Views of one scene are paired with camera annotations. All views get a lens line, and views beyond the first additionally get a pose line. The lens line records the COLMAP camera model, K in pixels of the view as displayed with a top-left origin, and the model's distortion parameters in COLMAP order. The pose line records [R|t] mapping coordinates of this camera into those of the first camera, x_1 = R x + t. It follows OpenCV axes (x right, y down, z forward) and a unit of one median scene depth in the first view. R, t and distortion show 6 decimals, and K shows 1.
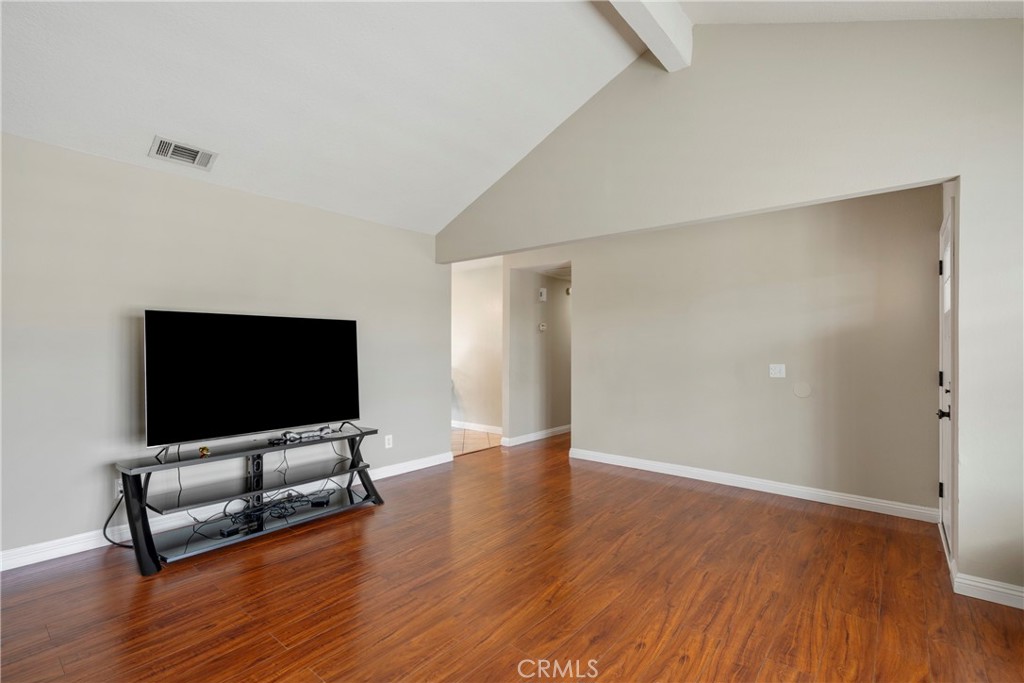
lens RADIAL K [[467.7, 0, 521.2], [0, 467.7, 342.5], [0, 0, 1]] dist [-0.001729, 0.001701]
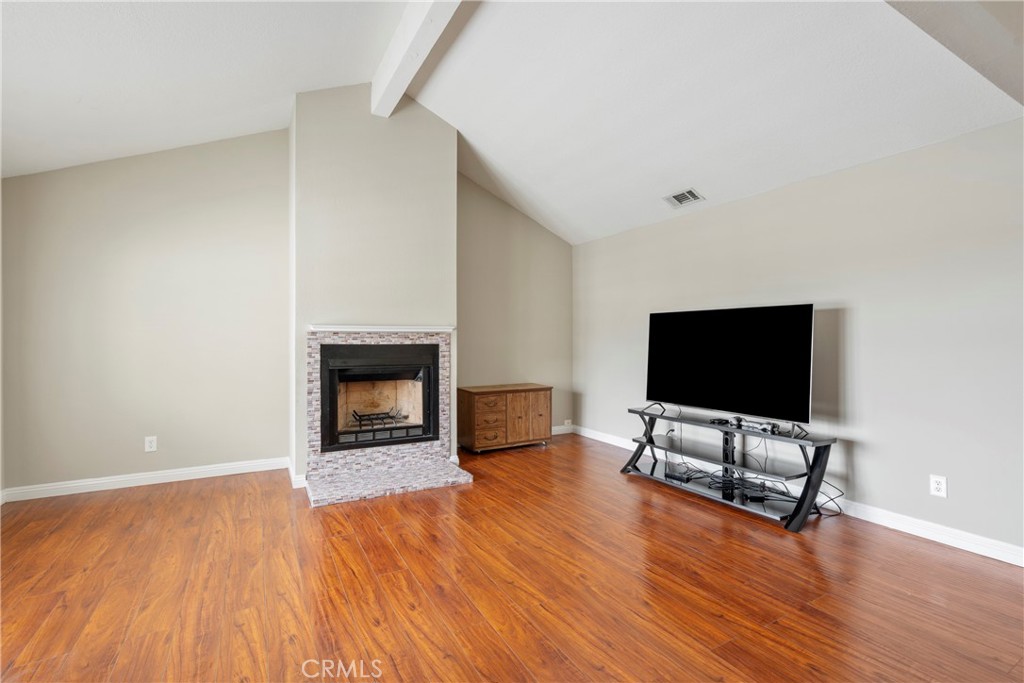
lens RADIAL K [[467.7, 0, 508.4], [0, 467.7, 338.4], [0, 0, 1]] dist [-0.001729, 0.001701]
pose [[-0.377968, -0.002253, -0.925816, 0.767755], [0.011343, 0.999911, -0.007064, 0.018149], [0.925749, -0.013172, -0.377908, 1.054376]]
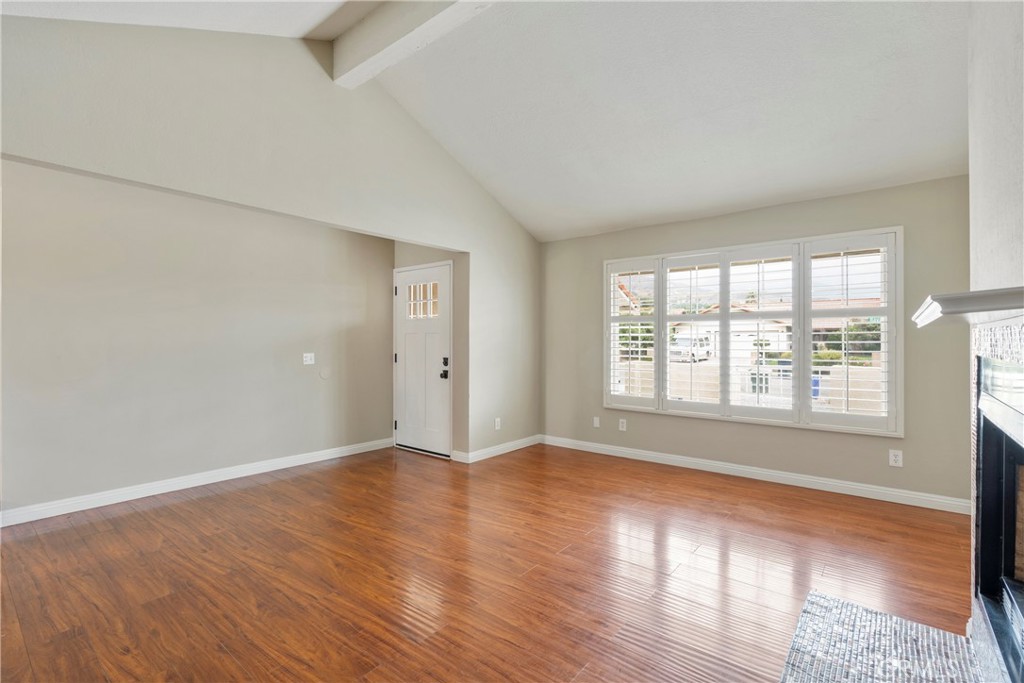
lens RADIAL K [[467.7, 0, 505.6], [0, 467.7, 340.5], [0, 0, 1]] dist [-0.001729, 0.001701]
pose [[0.026969, -0.000512, 0.999636, -0.816919], [-0.013785, 0.999905, 0.000884, 0.010895], [-0.999541, -0.013804, 0.026960, 0.651431]]
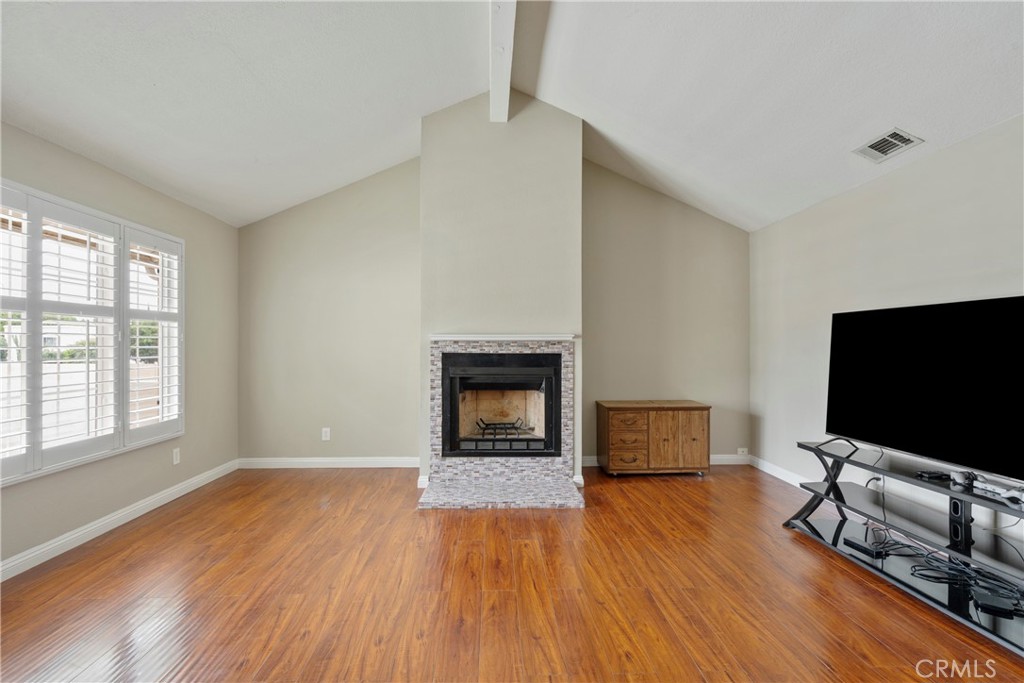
lens RADIAL K [[467.7, 0, 509.1], [0, 467.7, 349.2], [0, 0, 1]] dist [-0.001729, 0.001701]
pose [[-0.758399, -0.001159, -0.651789, 0.502326], [0.004283, 0.999968, -0.006761, 0.018447], [0.651776, -0.007920, -0.758370, 1.233630]]
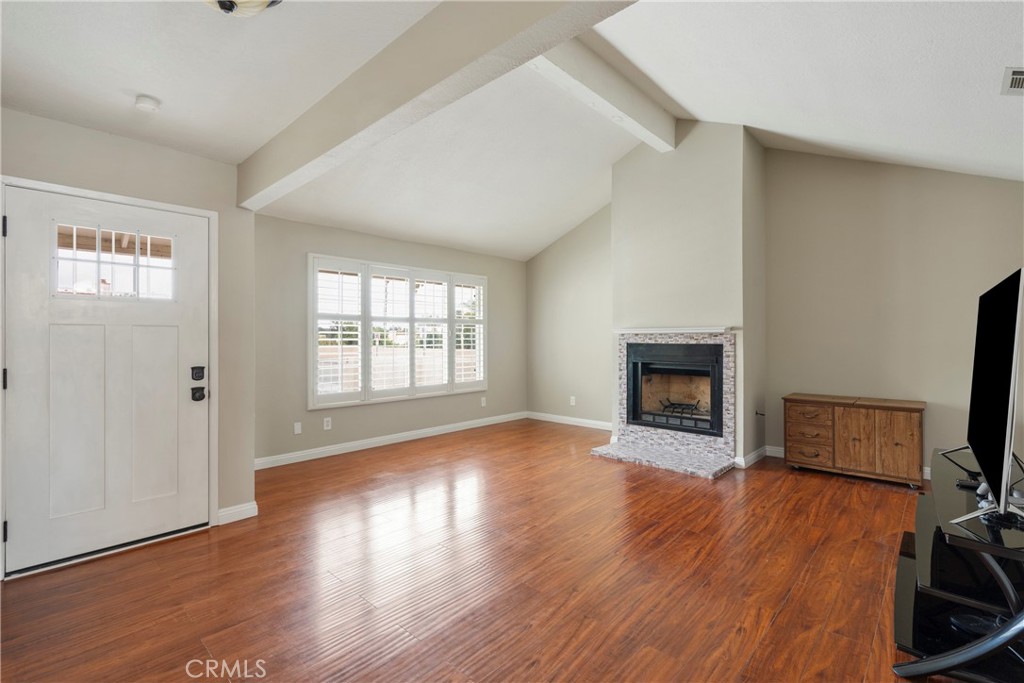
lens RADIAL K [[467.7, 0, 510.7], [0, 467.7, 341.6], [0, 0, 1]] dist [-0.001729, 0.001701]
pose [[-0.996232, -0.002002, 0.086706, 0.052240], [-0.002480, 0.999982, -0.005407, 0.024215], [-0.086694, -0.005602, -0.996219, 1.849354]]
